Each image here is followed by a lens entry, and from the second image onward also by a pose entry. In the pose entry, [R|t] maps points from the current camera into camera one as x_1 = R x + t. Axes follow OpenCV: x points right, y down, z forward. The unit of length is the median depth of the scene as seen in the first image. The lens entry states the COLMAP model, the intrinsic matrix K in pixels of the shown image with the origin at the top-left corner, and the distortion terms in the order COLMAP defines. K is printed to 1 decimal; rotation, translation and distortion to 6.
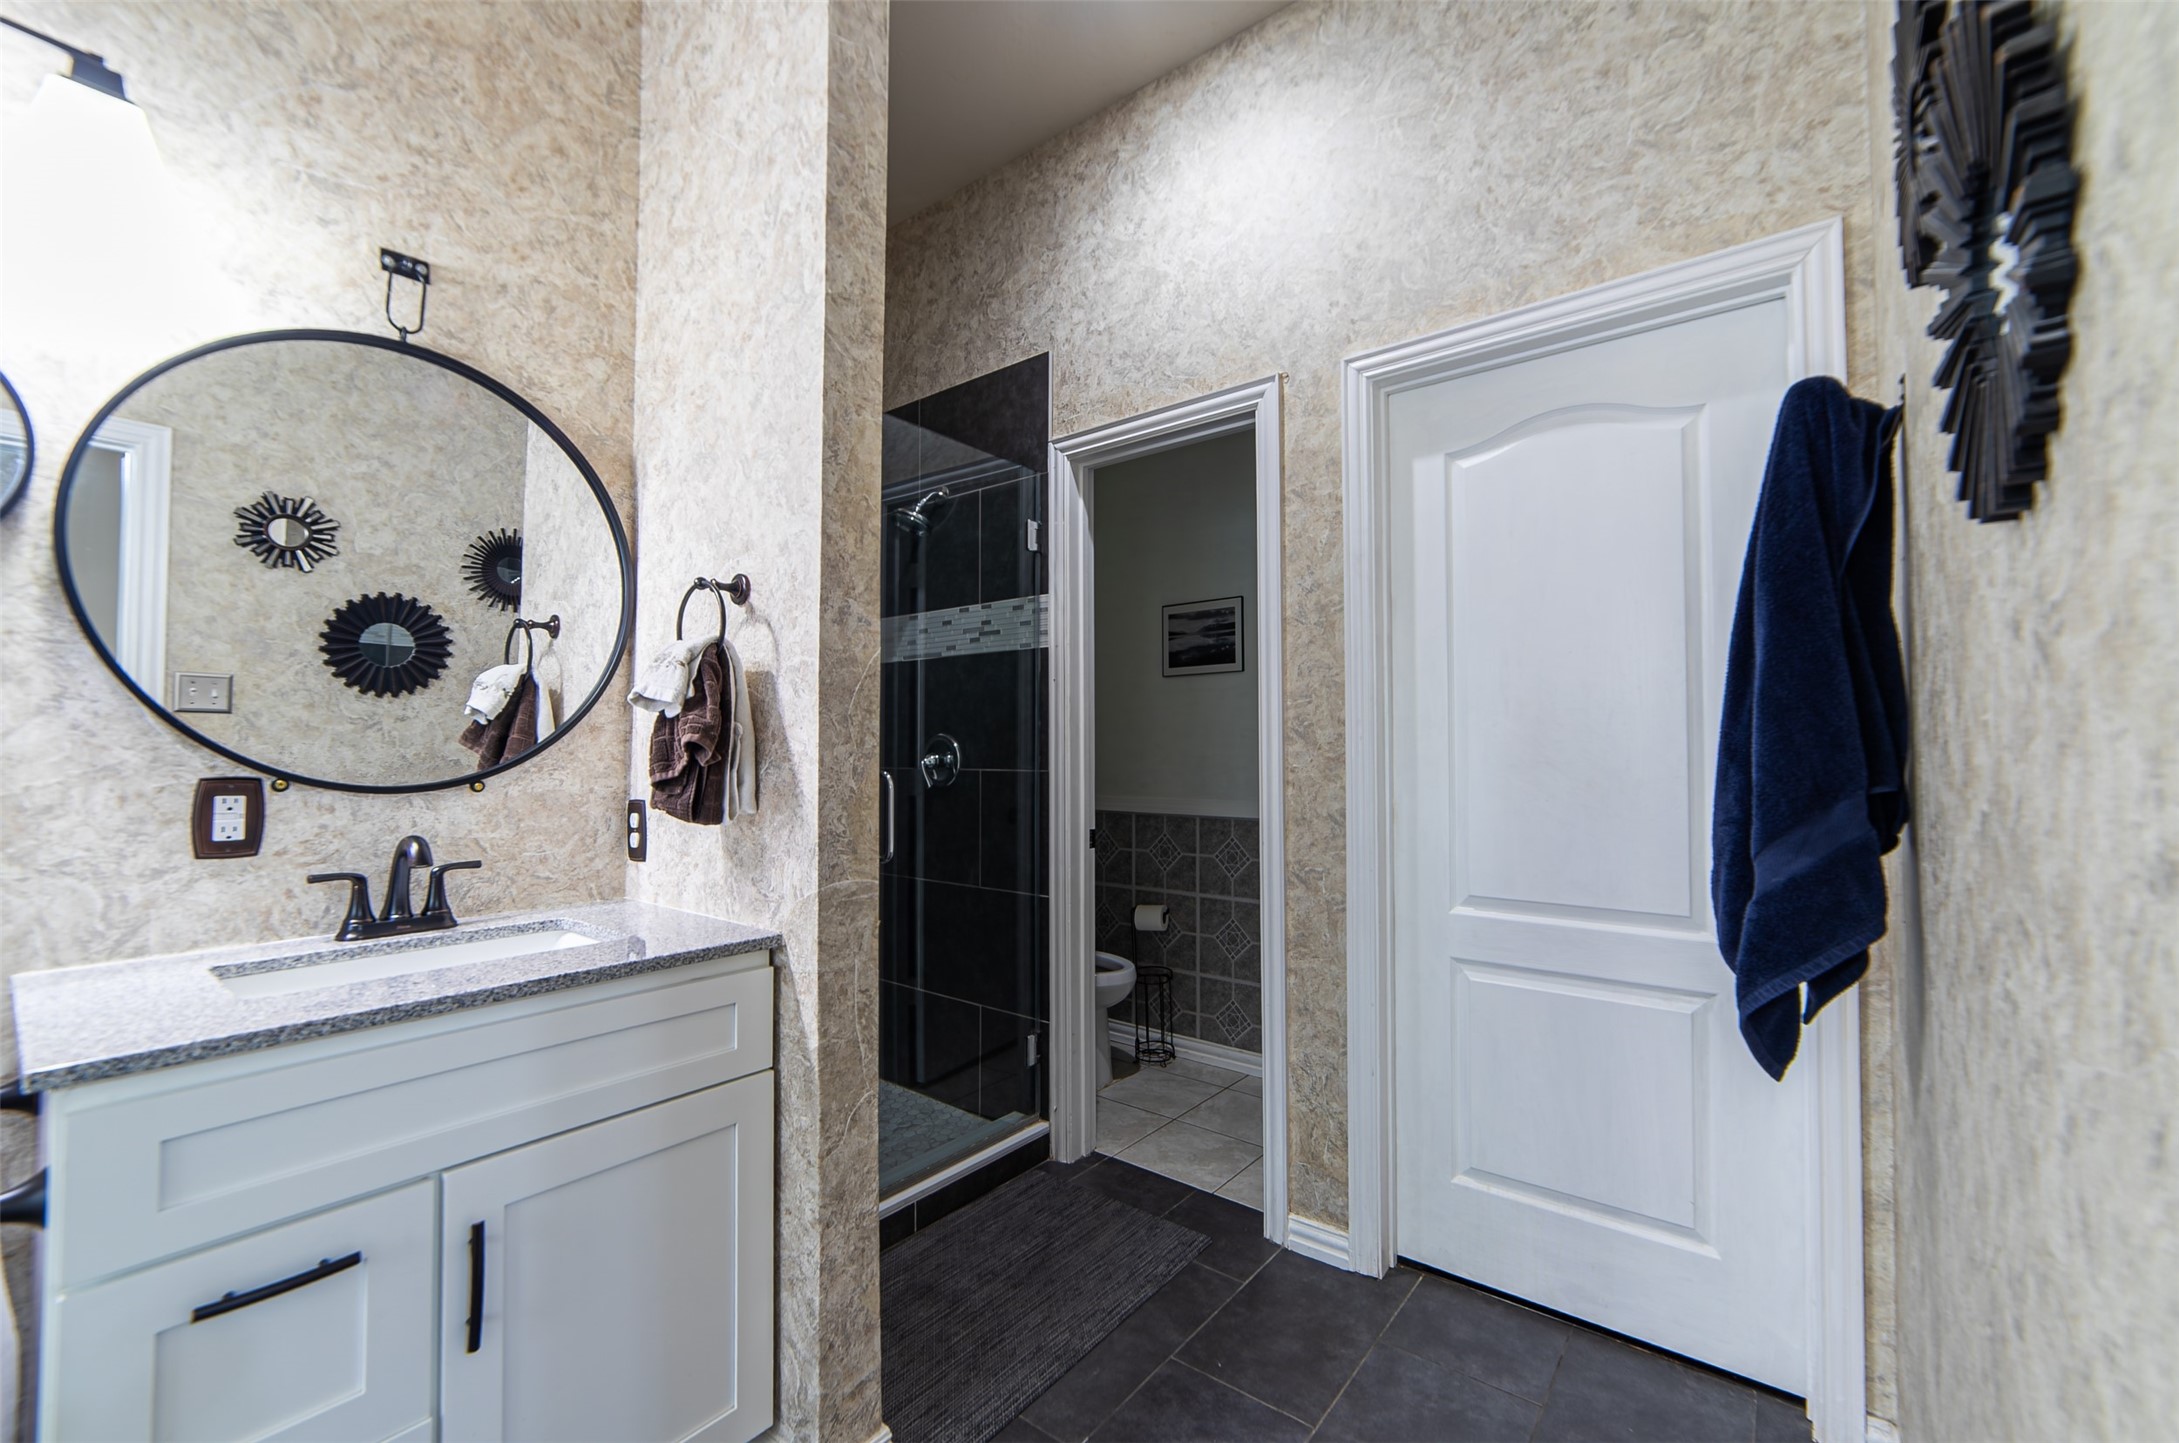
lens RADIAL K [[914.0, 0, 1086.5], [0, 914.0, 724.4], [0, 0, 1]] dist [-0.001547, -0.000672]
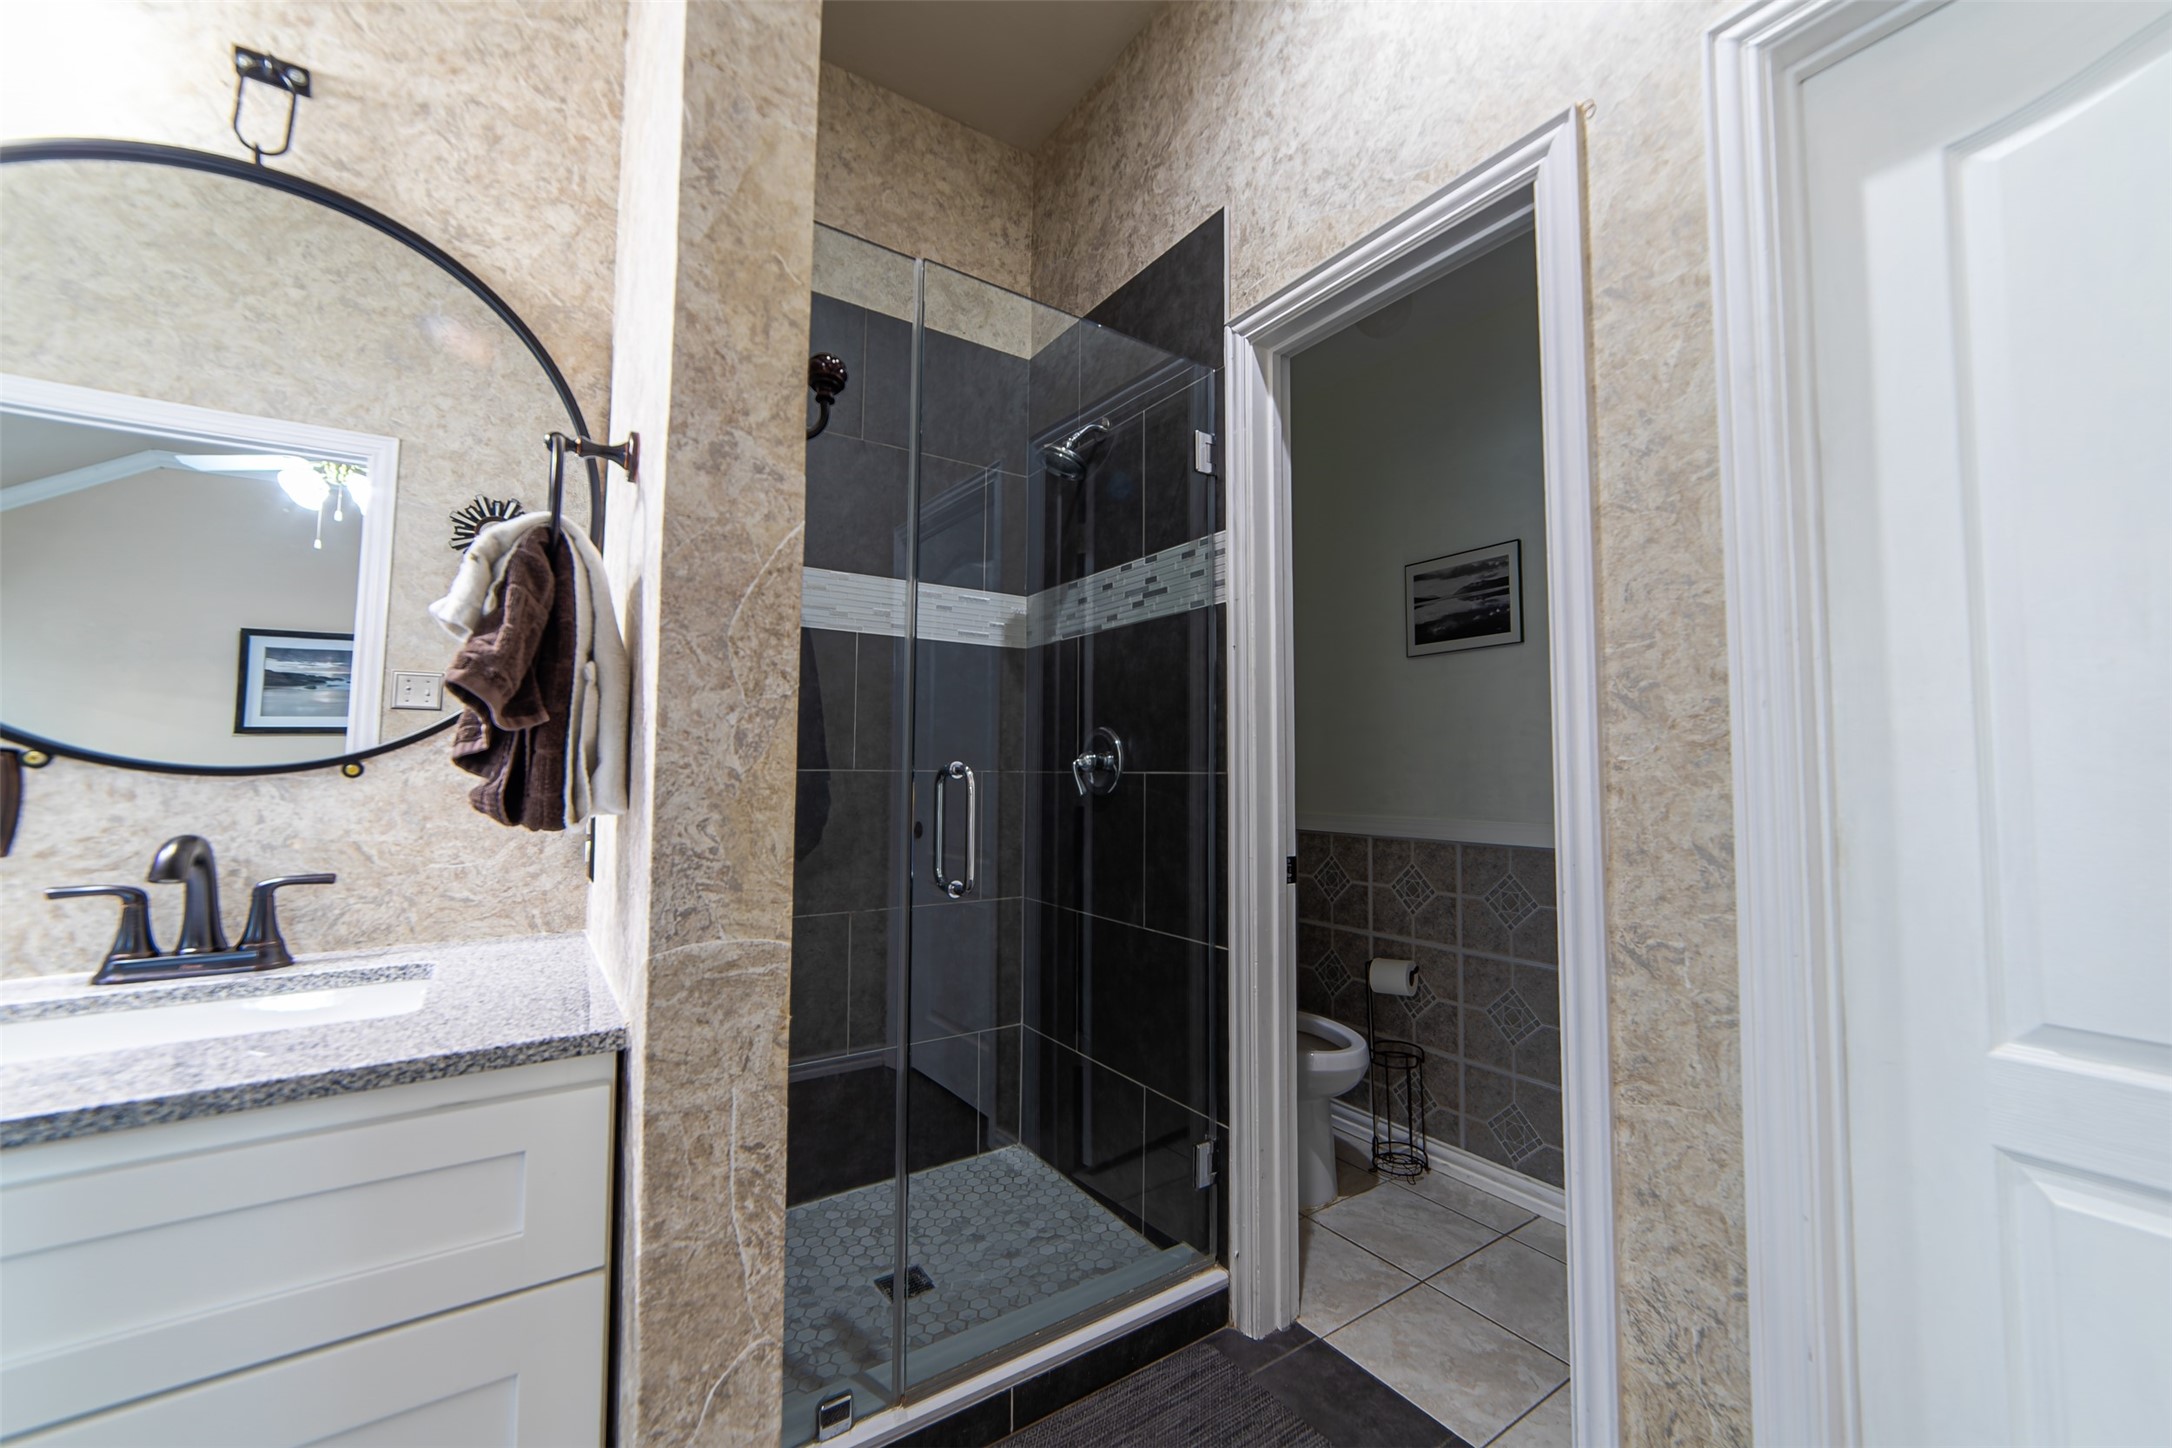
lens RADIAL K [[851.9, 0, 1095.5], [0, 851.9, 723.7], [0, 0, 1]] dist [-0.012494, 0.004639]
pose [[0.955737, -0.011111, -0.294011, 0.071568], [0.001855, 0.999494, -0.031743, 0.041394], [0.294215, 0.029792, 0.955275, 0.409843]]
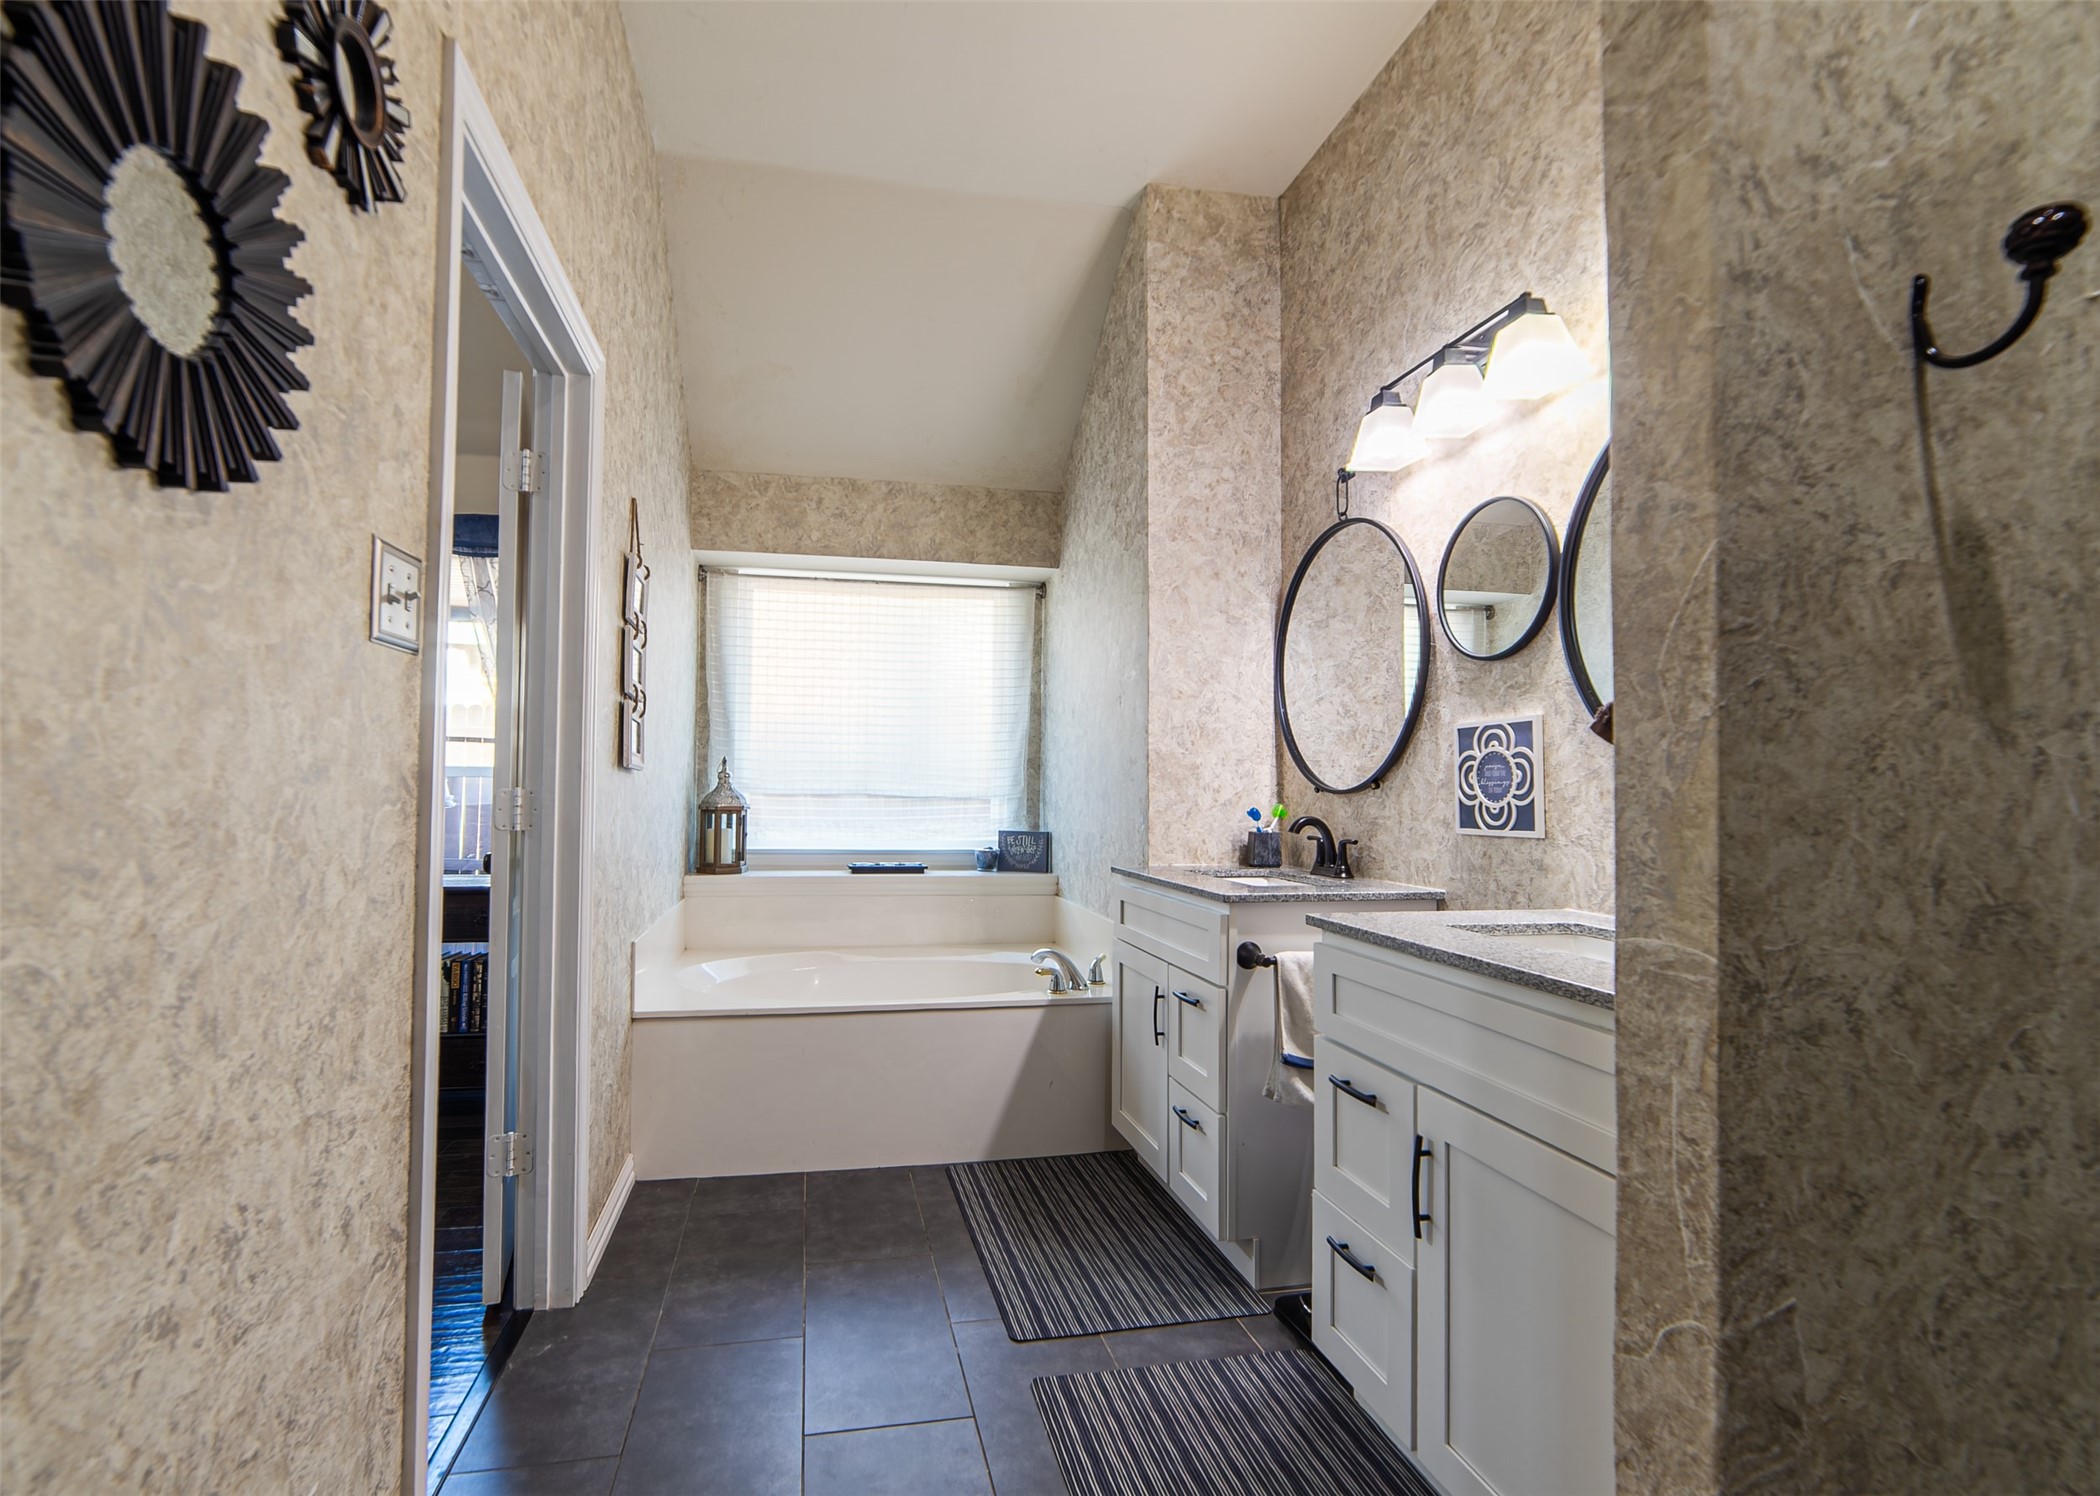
lens RADIAL K [[932.9, 0, 968.6], [0, 932.9, 759.0], [0, 0, 1]] dist [-0.004106, -0.000238]
pose [[-0.669323, -0.026585, -0.742496, 0.364118], [0.010286, 0.998932, -0.045039, 0.051086], [0.742900, -0.037783, -0.668335, 0.760149]]
